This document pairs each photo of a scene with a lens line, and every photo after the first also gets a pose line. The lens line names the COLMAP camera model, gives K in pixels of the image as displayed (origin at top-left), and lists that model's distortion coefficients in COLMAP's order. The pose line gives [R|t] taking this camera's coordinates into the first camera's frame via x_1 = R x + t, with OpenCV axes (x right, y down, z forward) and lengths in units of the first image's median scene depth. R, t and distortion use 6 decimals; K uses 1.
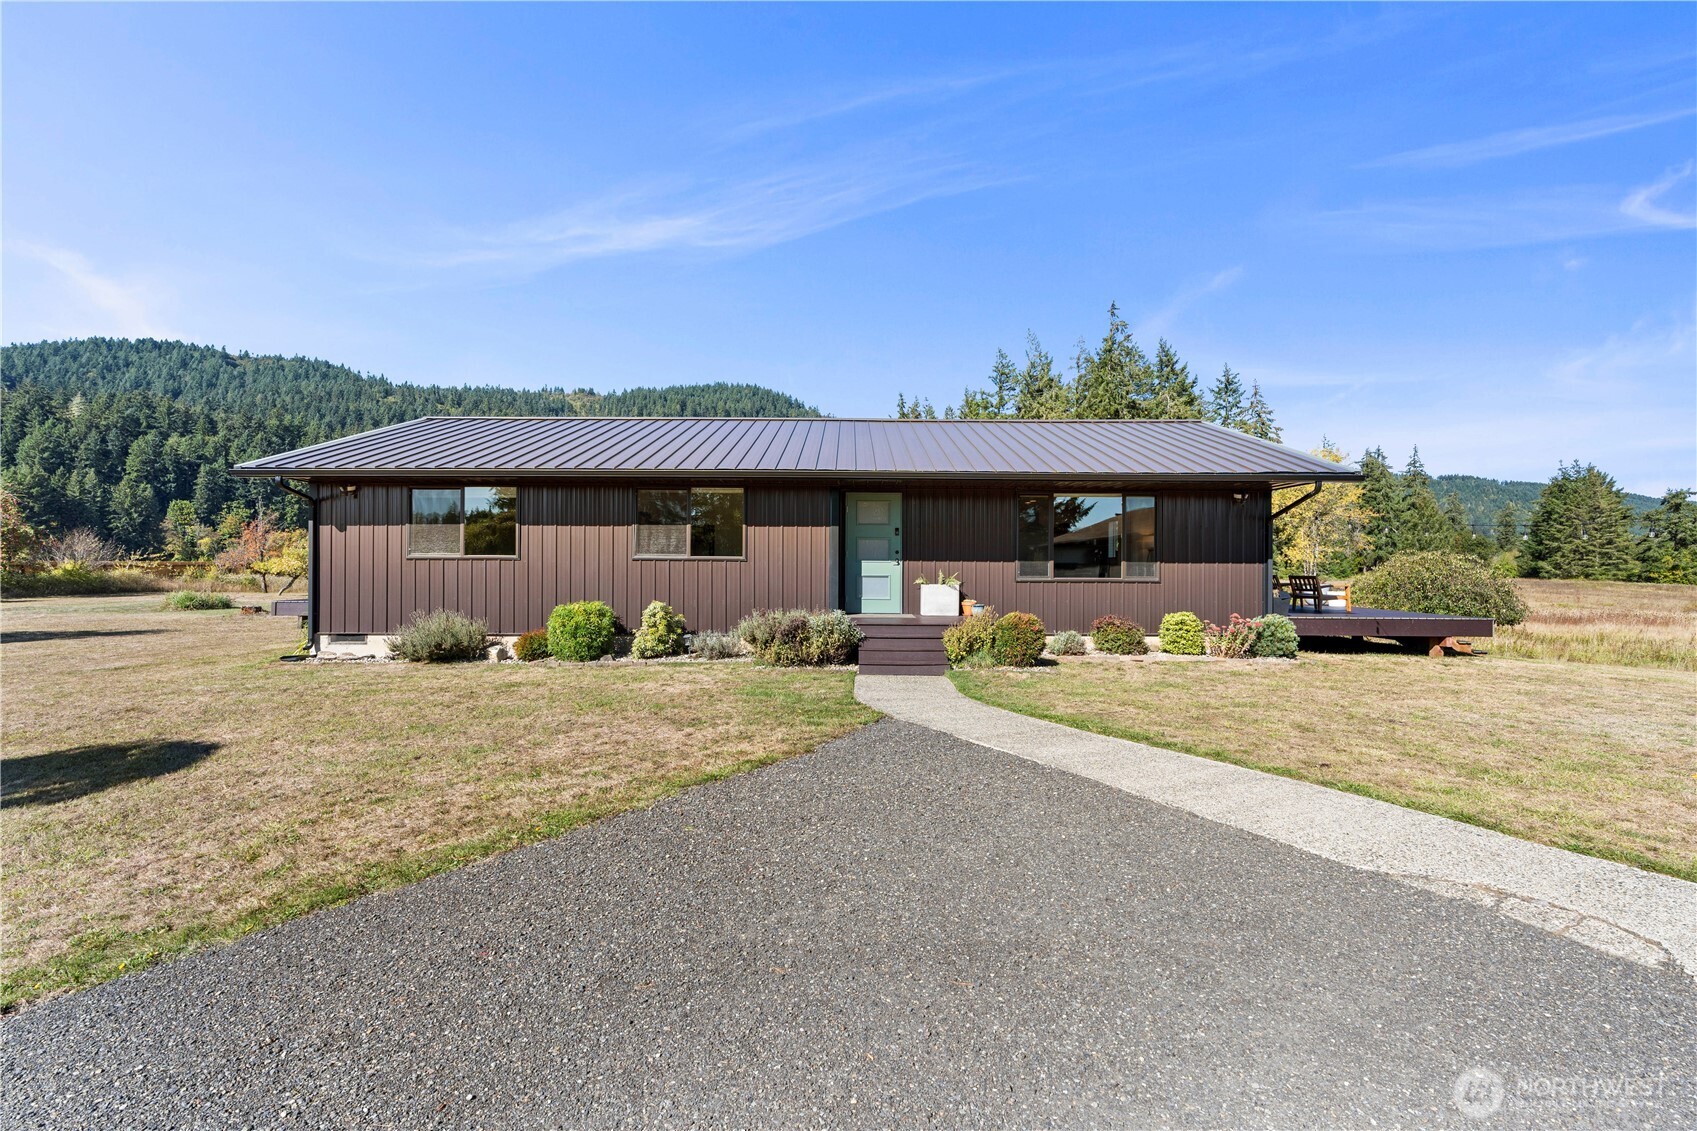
lens RADIAL K [[771.5, 0, 853.4], [0, 771.5, 565.4], [0, 0, 1]] dist [0.001163, 0.000404]
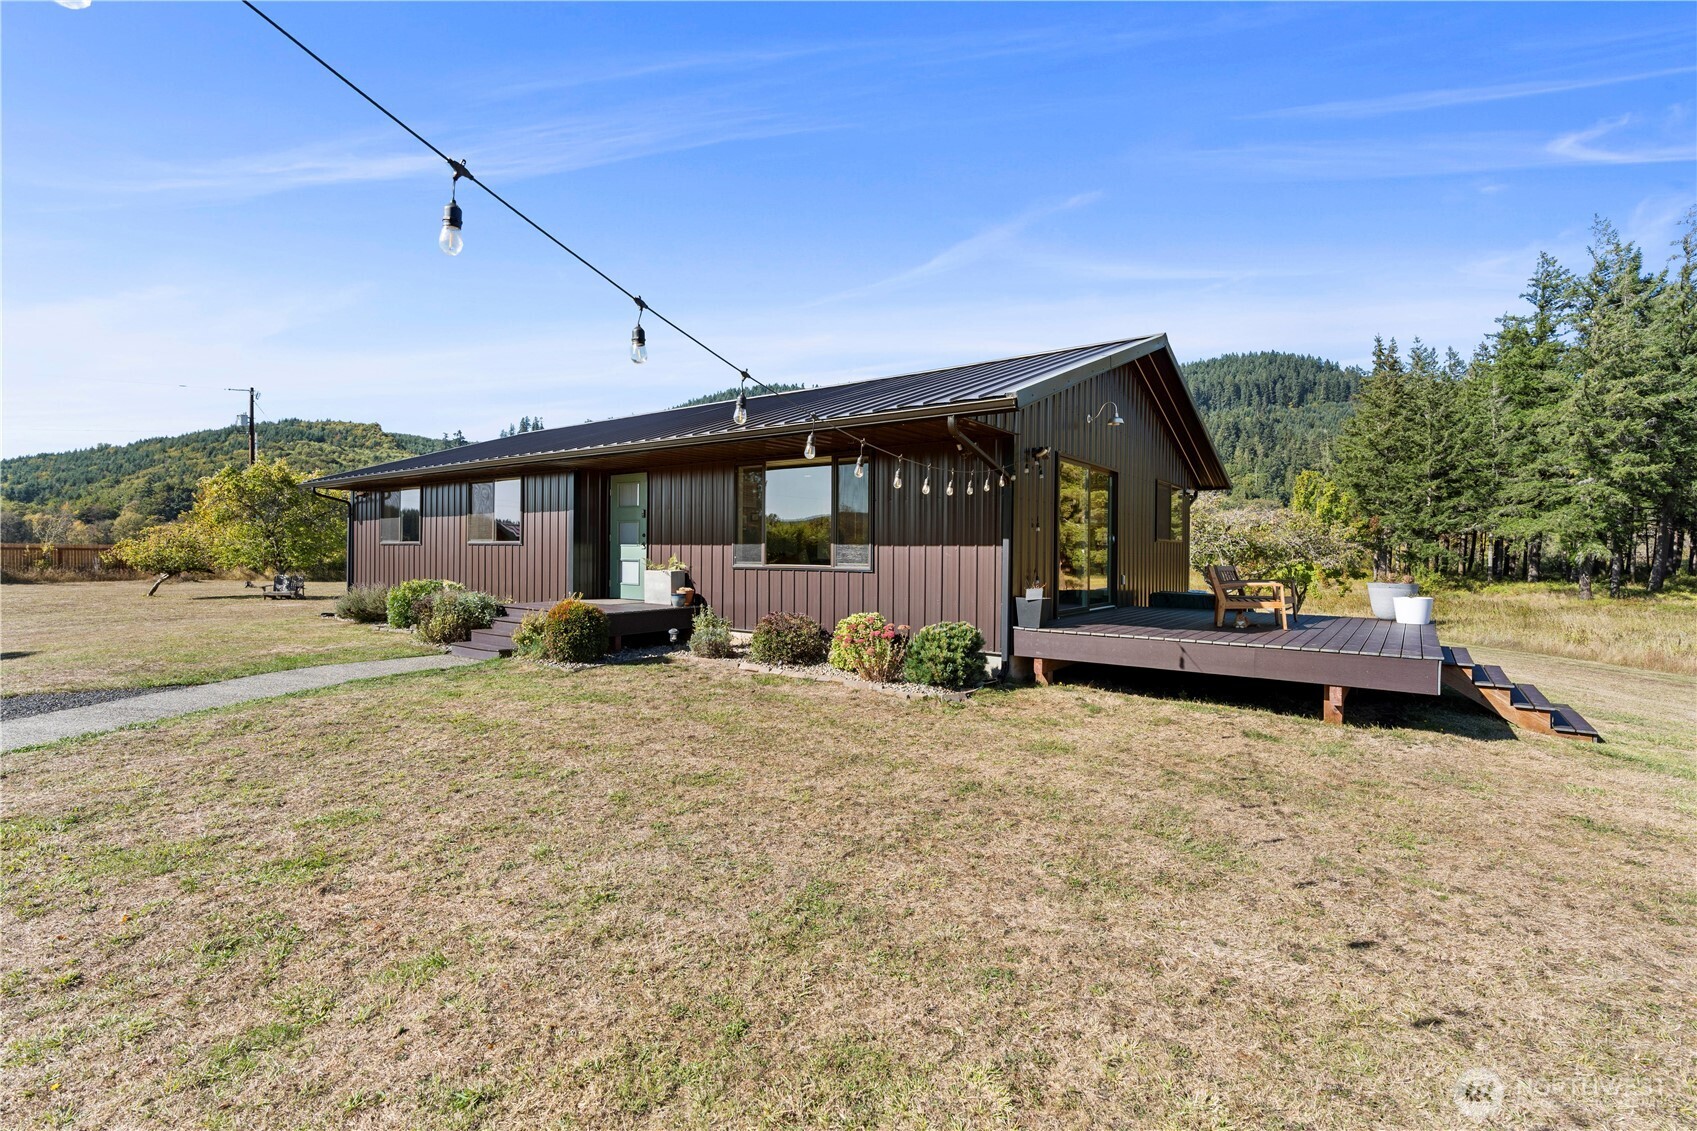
lens RADIAL K [[771.5, 0, 849.2], [0, 771.5, 547.9], [0, 0, 1]] dist [0.001163, 0.000404]
pose [[0.801059, -0.001492, -0.598584, 0.109230], [-0.004476, 0.999954, -0.008482, 0.000650], [0.598569, 0.009473, 0.801015, 0.050541]]
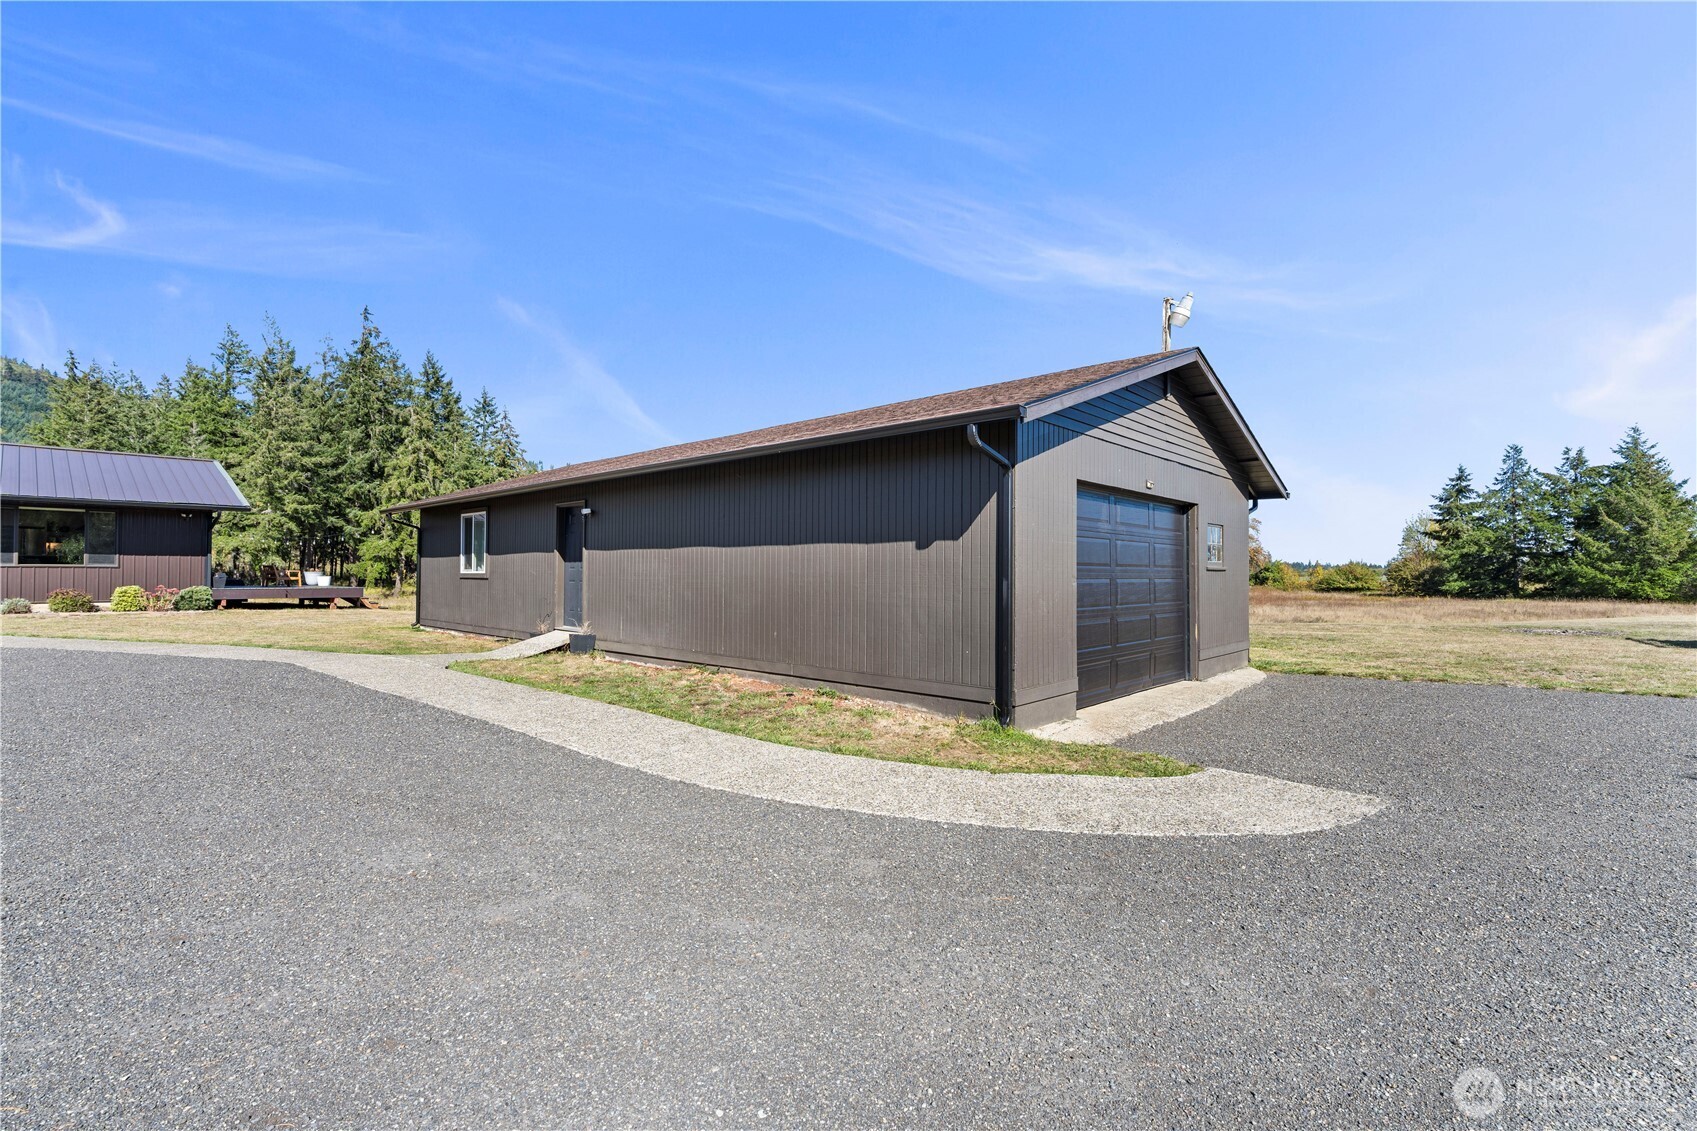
lens RADIAL K [[771.5, 0, 849.0], [0, 771.5, 567.2], [0, 0, 1]] dist [0.001163, 0.000404]
pose [[0.686450, 0.005258, 0.727158, 0.036135], [-0.002681, 0.999985, -0.004700, 0.003221], [-0.727172, 0.001277, 0.686454, -0.147016]]
